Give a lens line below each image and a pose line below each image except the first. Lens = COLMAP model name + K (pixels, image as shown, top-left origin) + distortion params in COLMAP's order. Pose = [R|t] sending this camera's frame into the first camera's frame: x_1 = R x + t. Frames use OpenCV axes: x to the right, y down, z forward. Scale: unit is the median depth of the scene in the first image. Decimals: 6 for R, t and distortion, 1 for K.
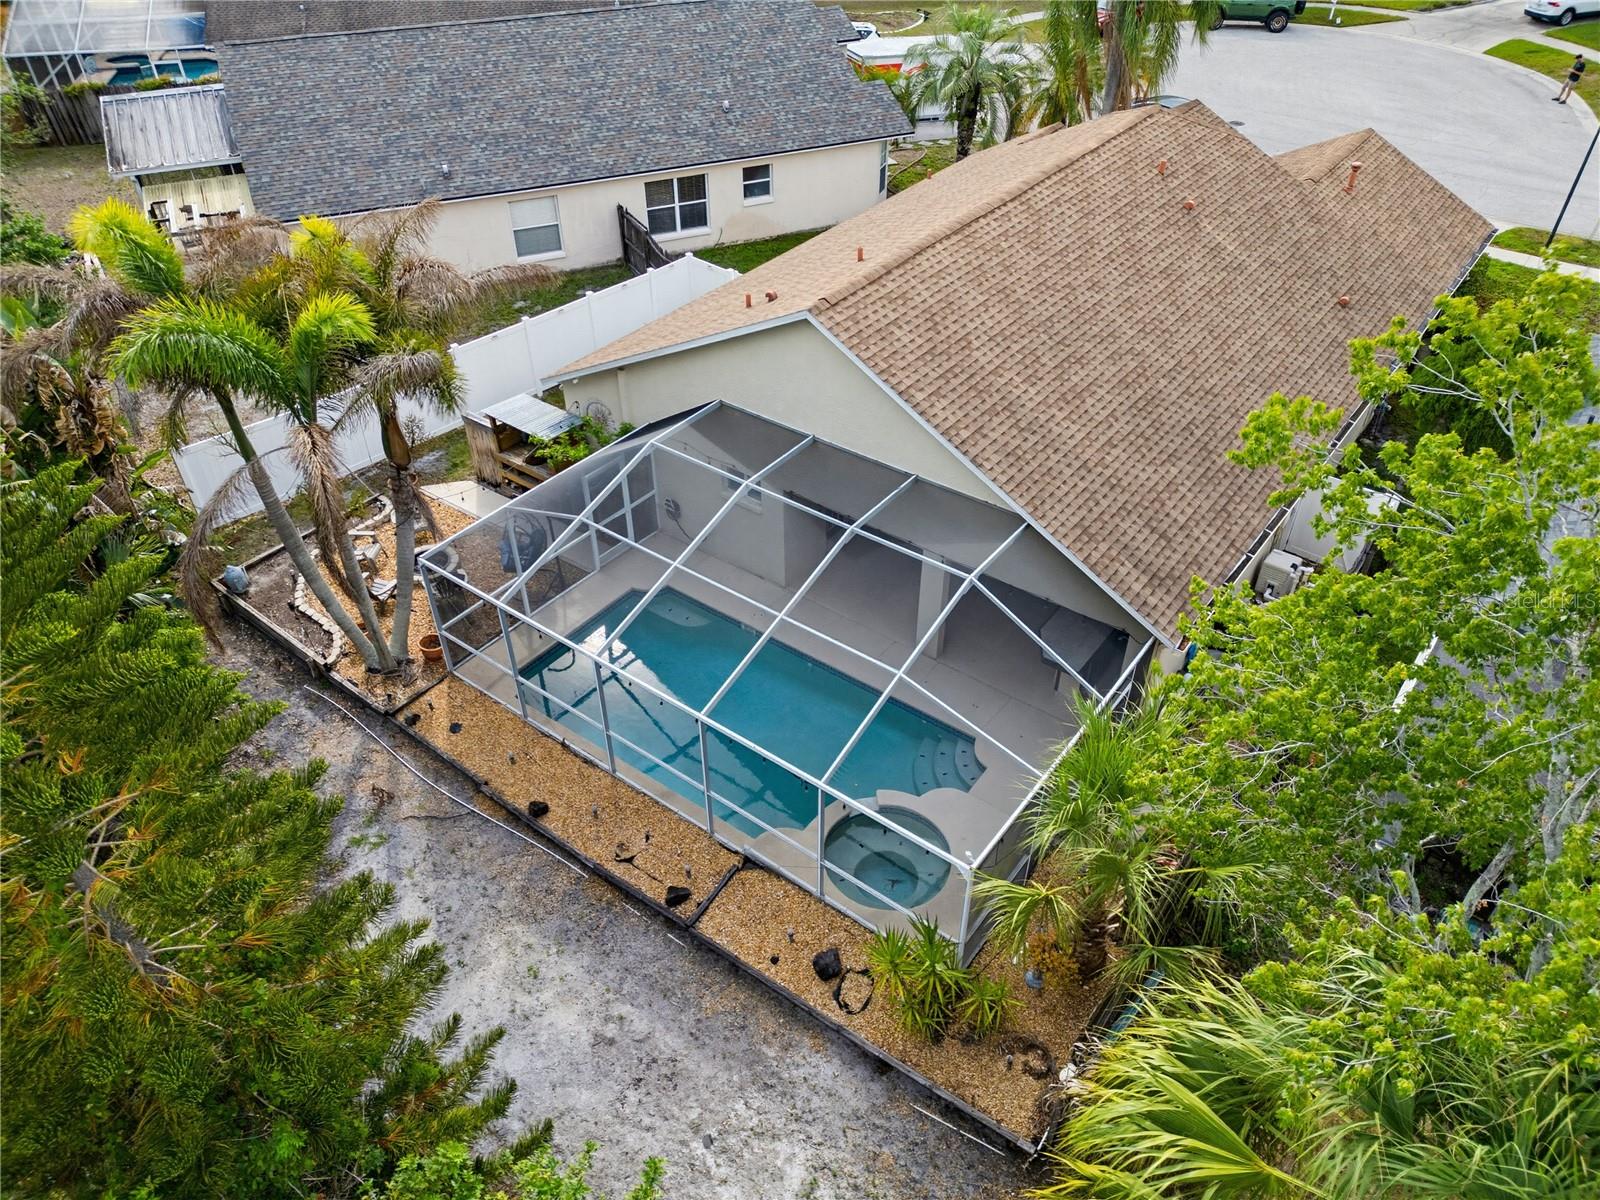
lens RADIAL K [[1126.3, 0, 800.0], [0, 1126.3, 600.0], [0, 0, 1]] dist [0.086940, -0.096993]
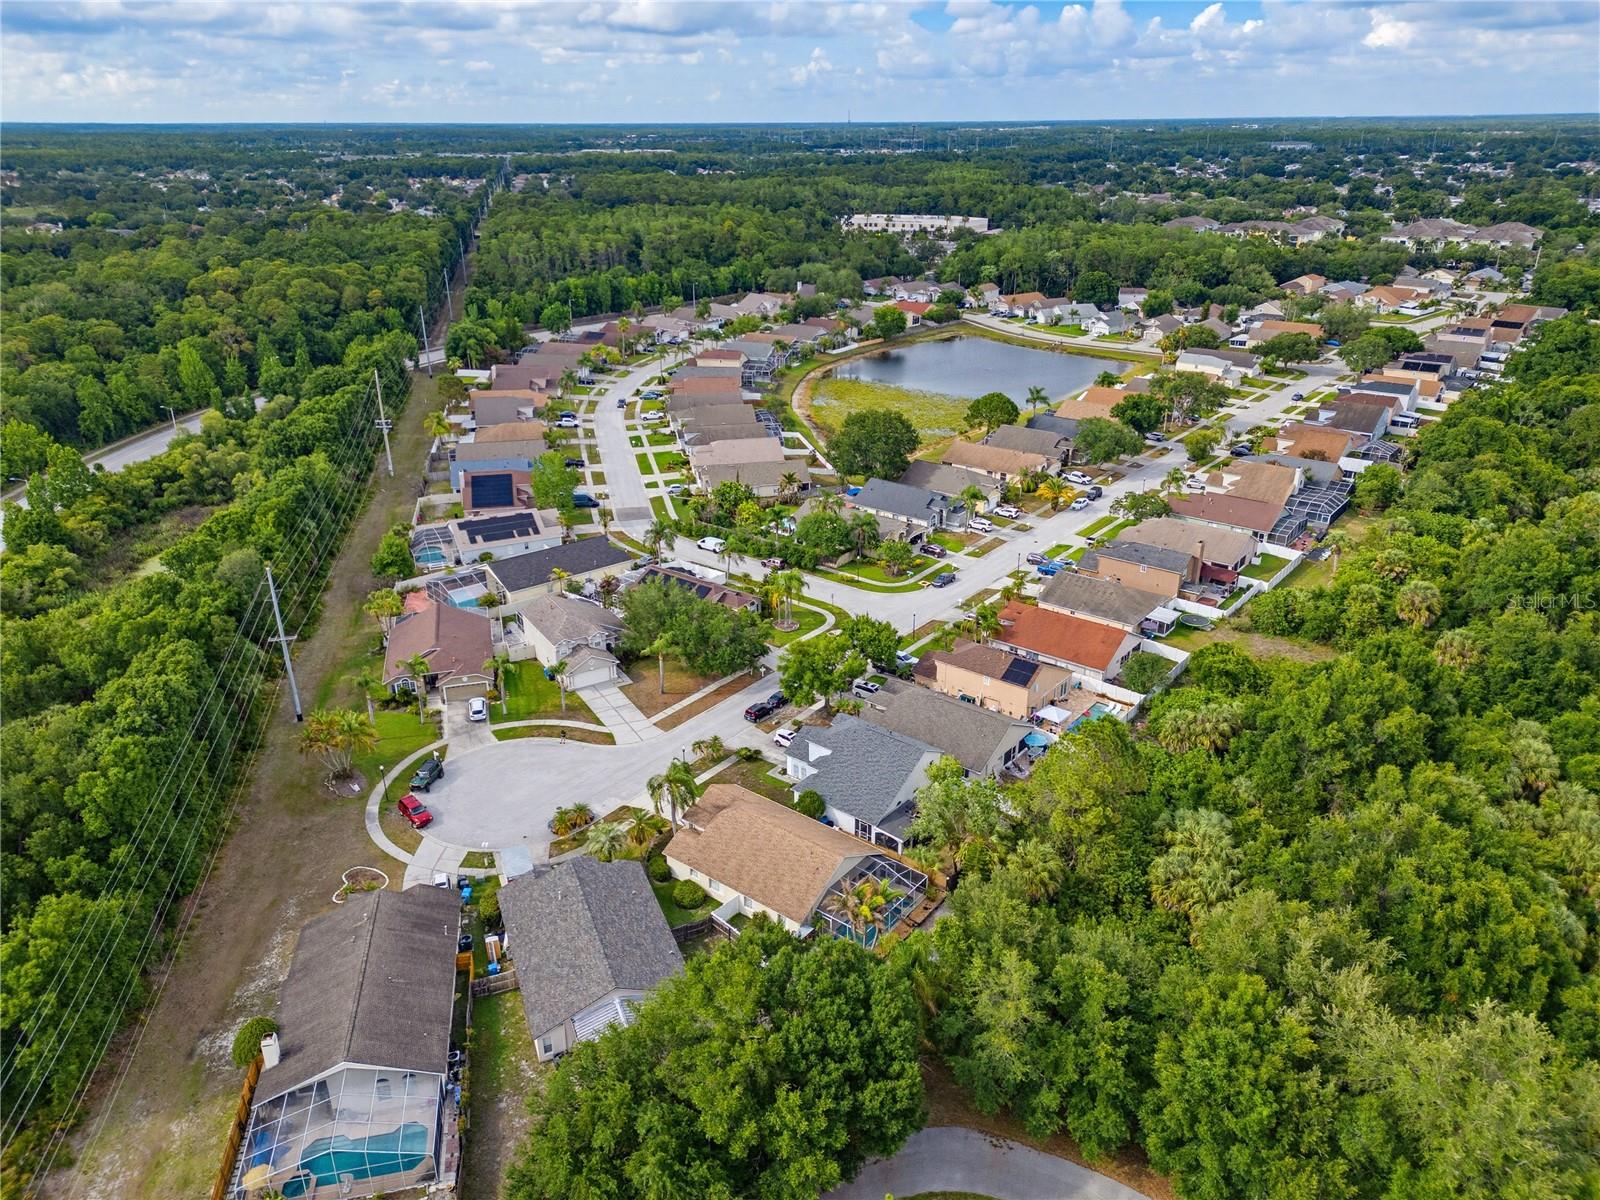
lens RADIAL K [[1126.3, 0, 800.0], [0, 1126.3, 600.0], [0, 0, 1]] dist [0.086940, -0.096993]
pose [[0.012529, -0.389146, 0.921091, -4.981111], [0.627297, 0.720406, 0.295827, -3.157217], [-0.778679, 0.574091, 0.253136, -1.109800]]
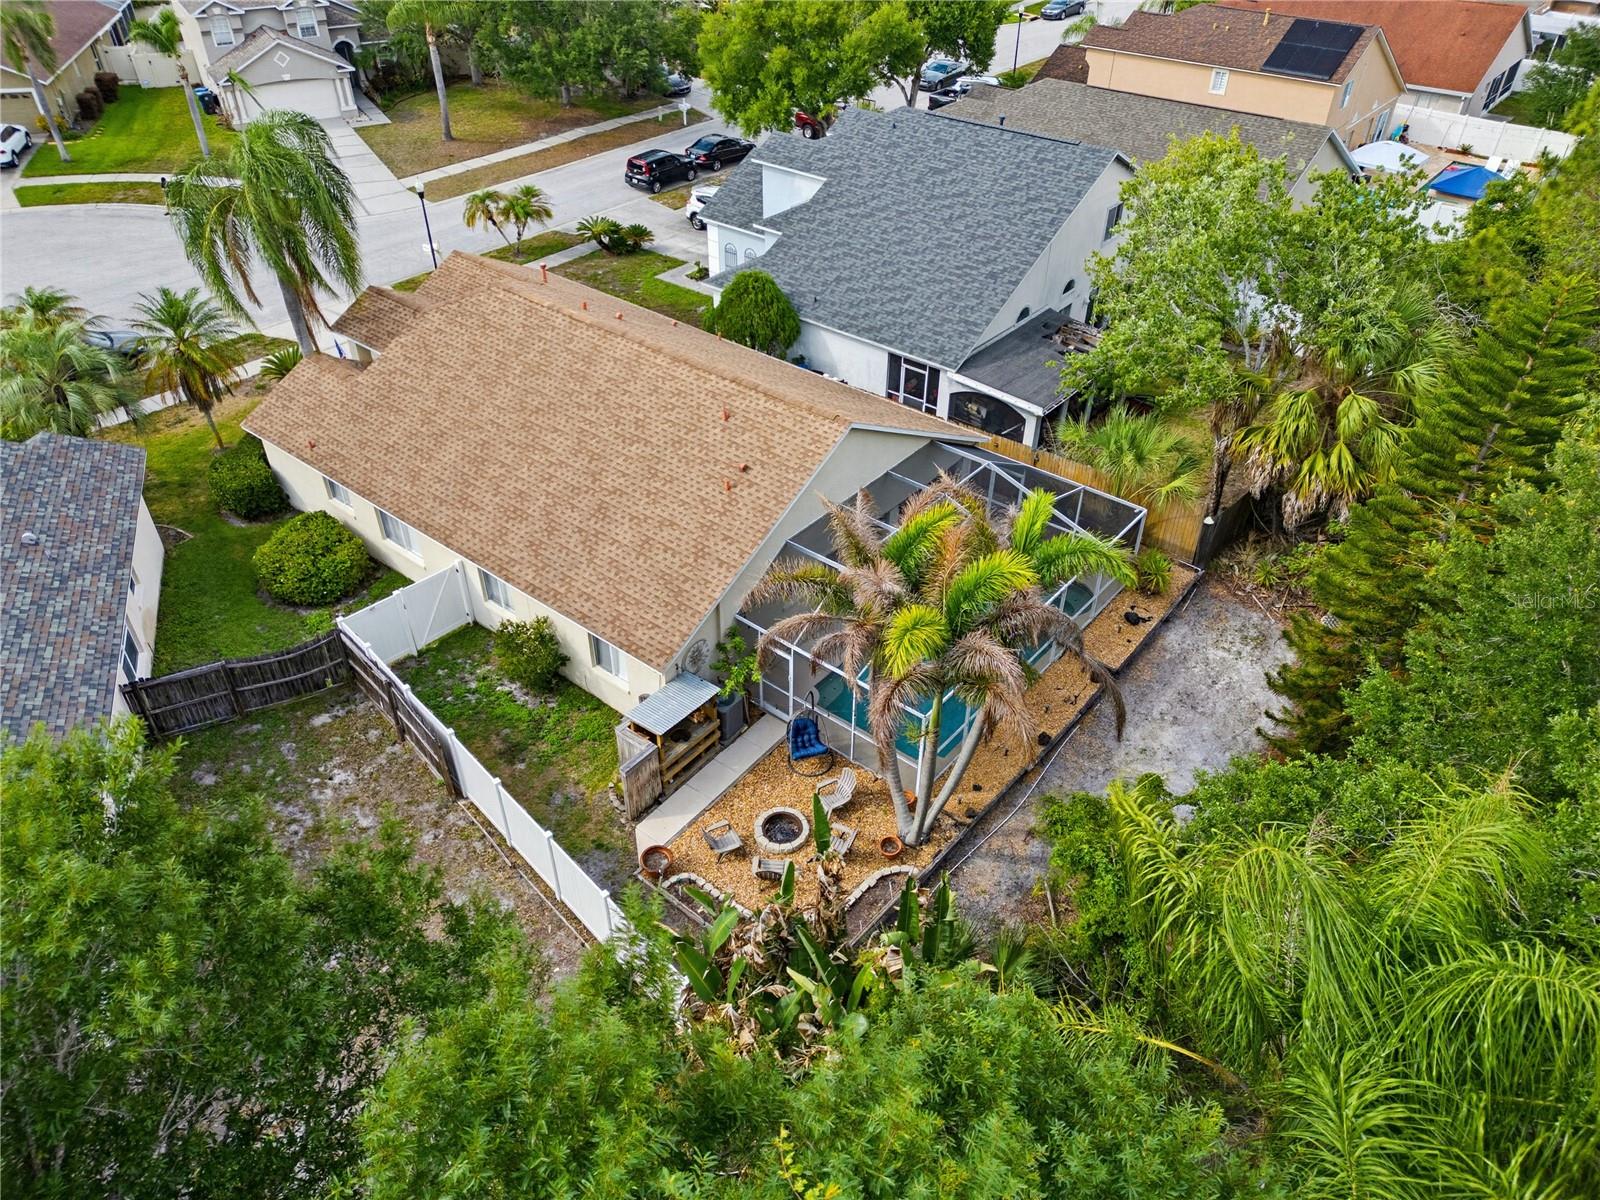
lens RADIAL K [[1126.3, 0, 800.0], [0, 1126.3, 600.0], [0, 0, 1]] dist [0.086940, -0.096993]
pose [[0.034231, -0.604798, 0.795643, -1.348304], [0.623601, 0.635046, 0.455893, -0.838477], [-0.780993, 0.480558, 0.398891, 0.561074]]
